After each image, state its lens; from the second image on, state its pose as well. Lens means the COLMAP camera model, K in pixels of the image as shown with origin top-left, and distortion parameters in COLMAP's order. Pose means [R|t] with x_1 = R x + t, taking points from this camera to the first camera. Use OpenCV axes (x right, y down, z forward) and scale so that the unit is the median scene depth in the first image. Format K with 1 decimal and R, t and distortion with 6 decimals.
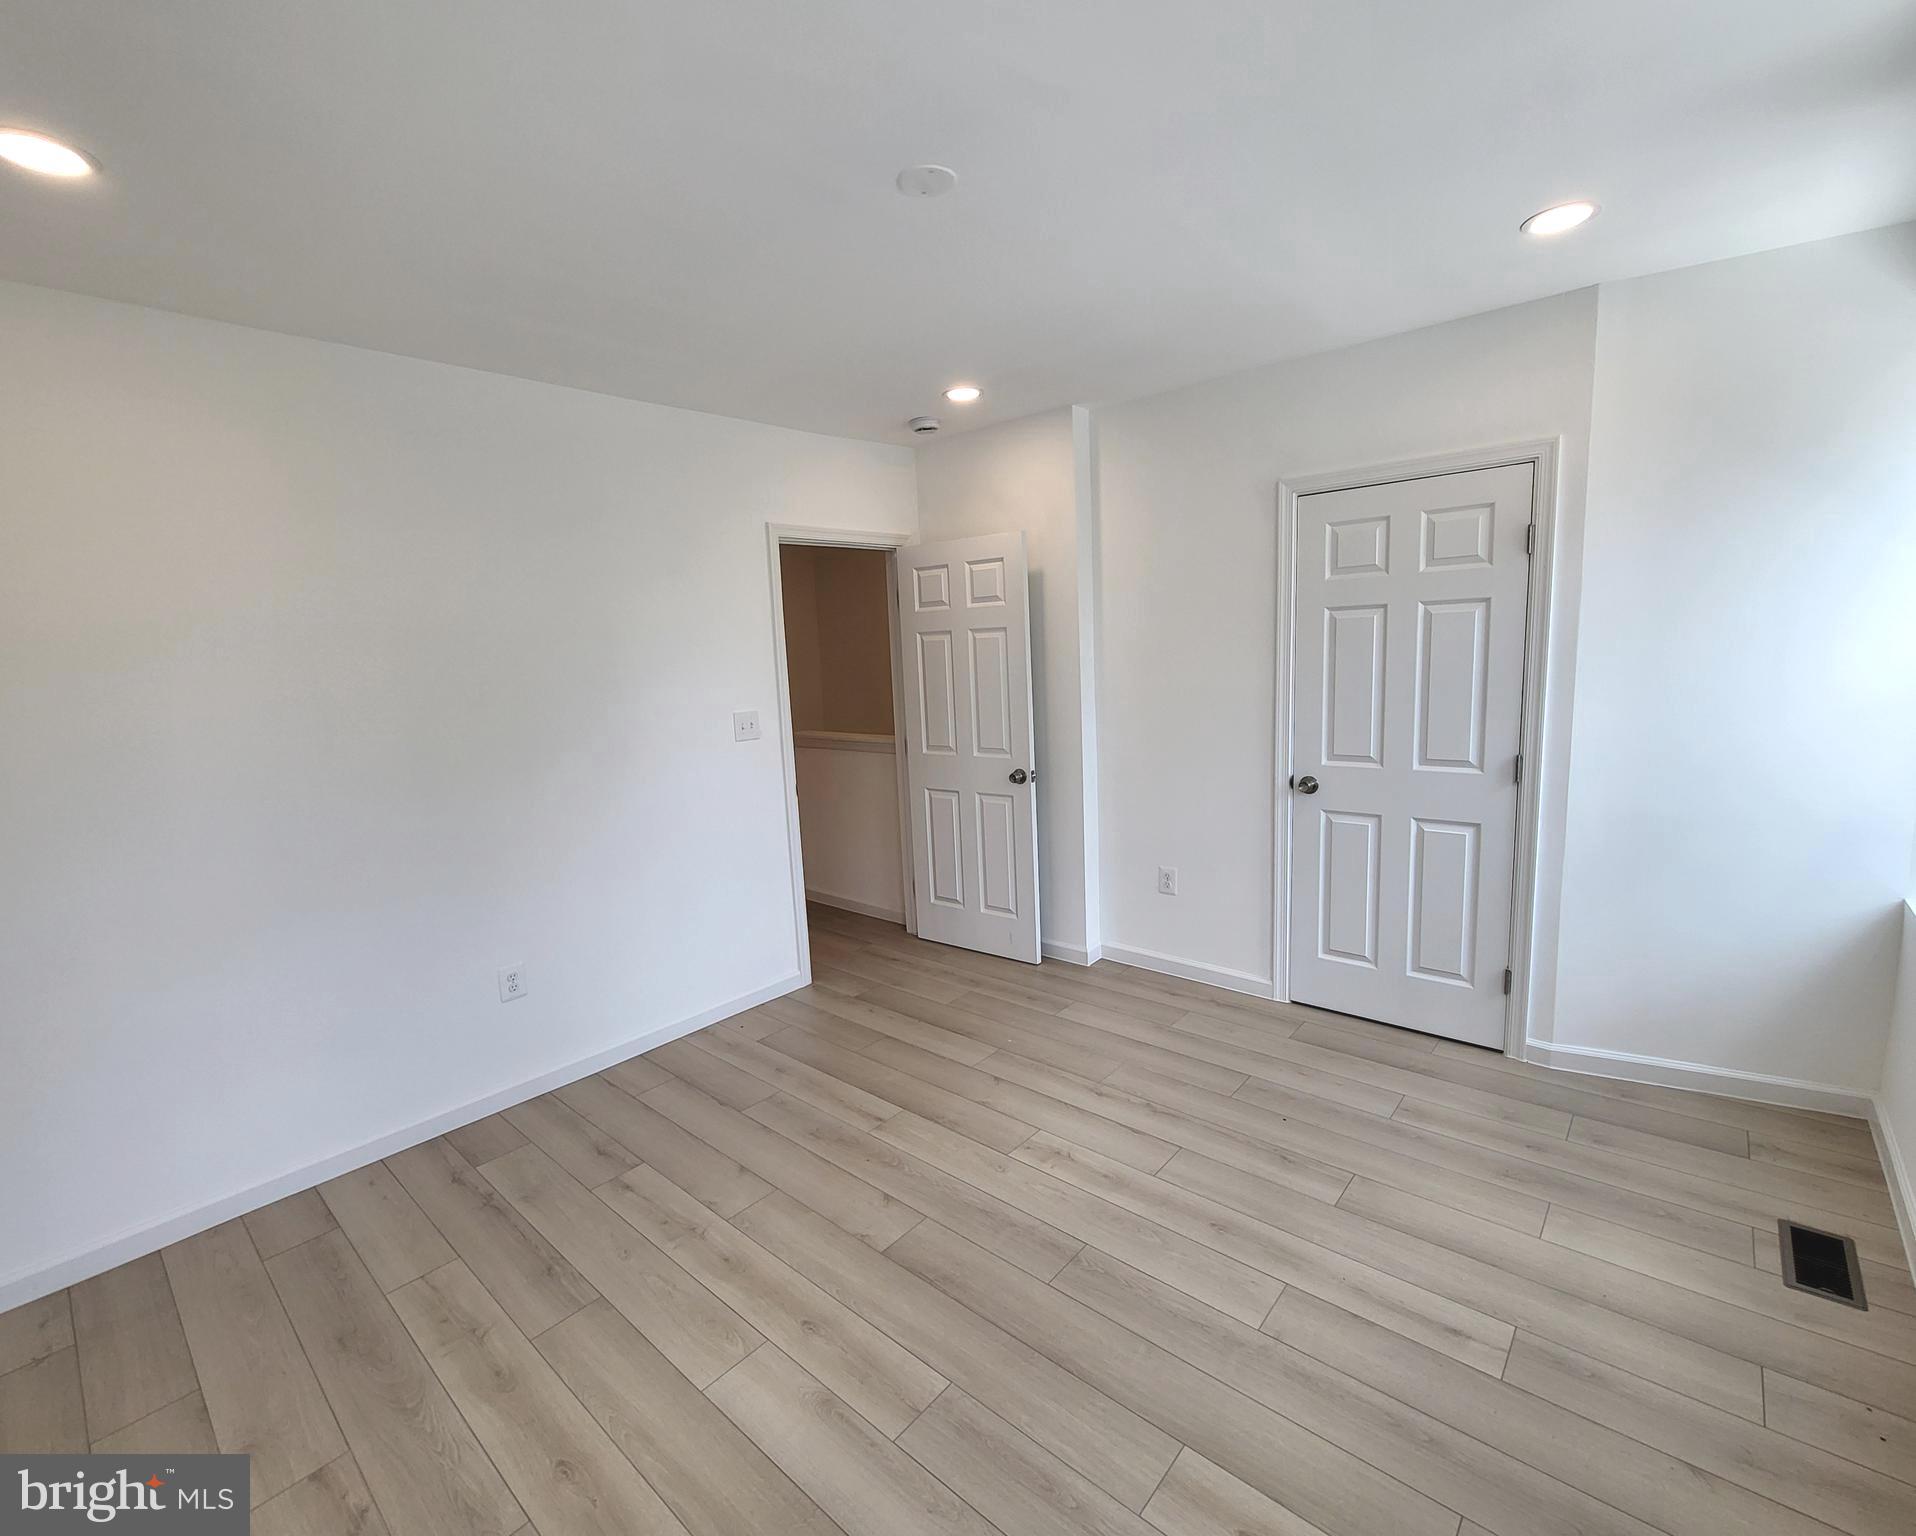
lens RADIAL K [[808.0, 0, 948.5], [0, 808.0, 766.8], [0, 0, 1]] dist [-0.000644, -0.000986]
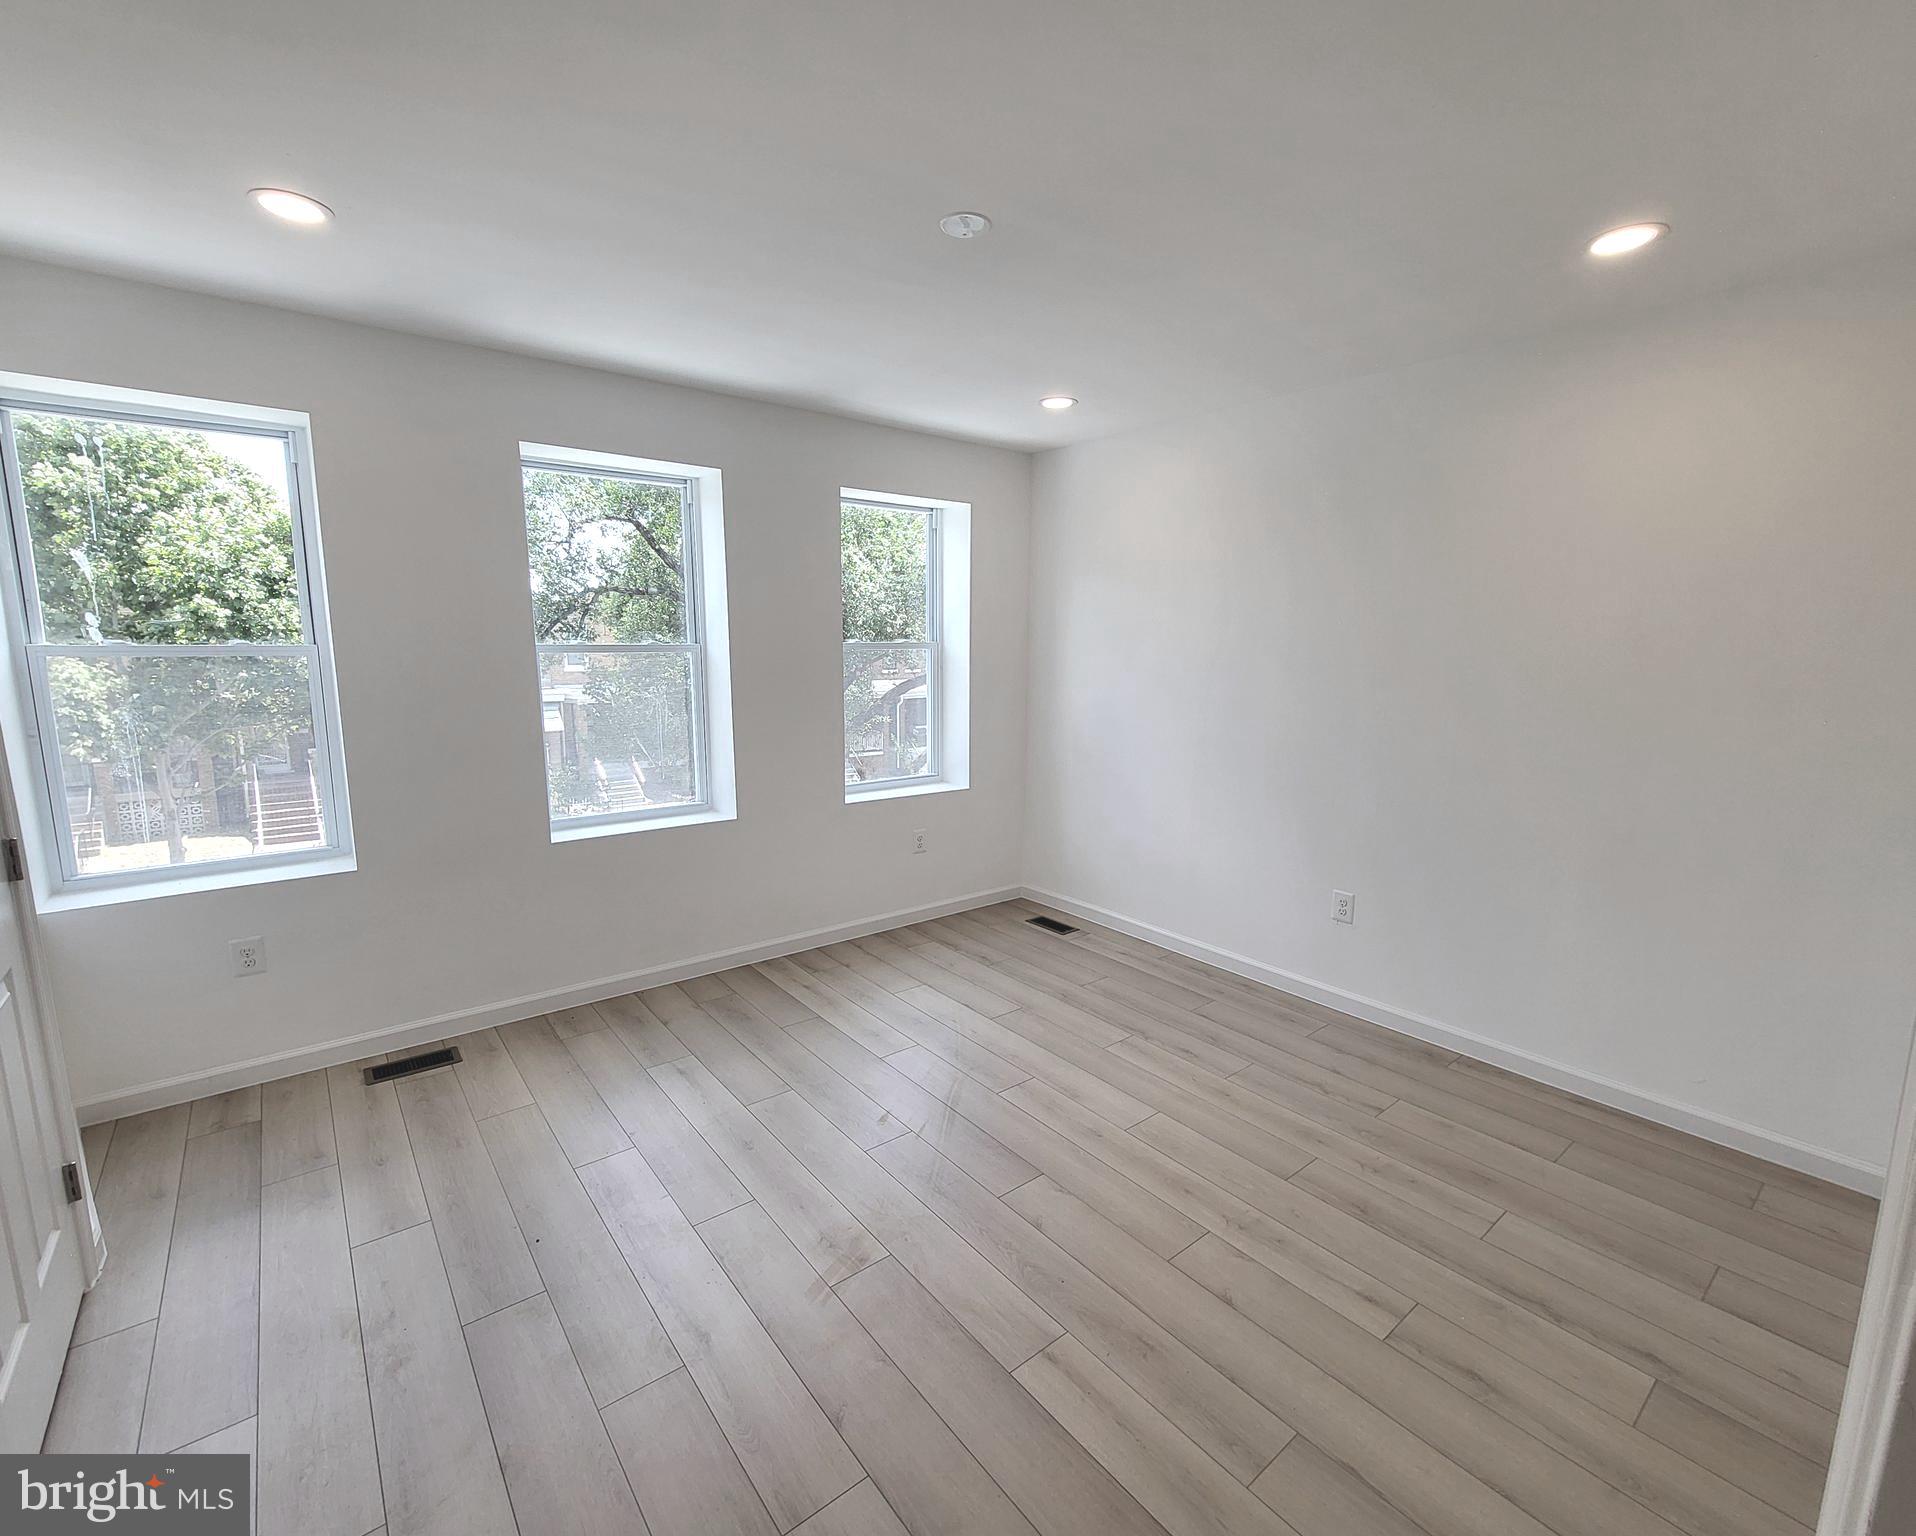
lens RADIAL K [[808.0, 0, 948.5], [0, 808.0, 766.8], [0, 0, 1]] dist [-0.000644, -0.000986]
pose [[-0.981136, 0.012856, 0.192893, -0.163804], [0.067851, 0.957211, 0.281323, -0.239996], [-0.181023, 0.289104, -0.940026, 1.769951]]
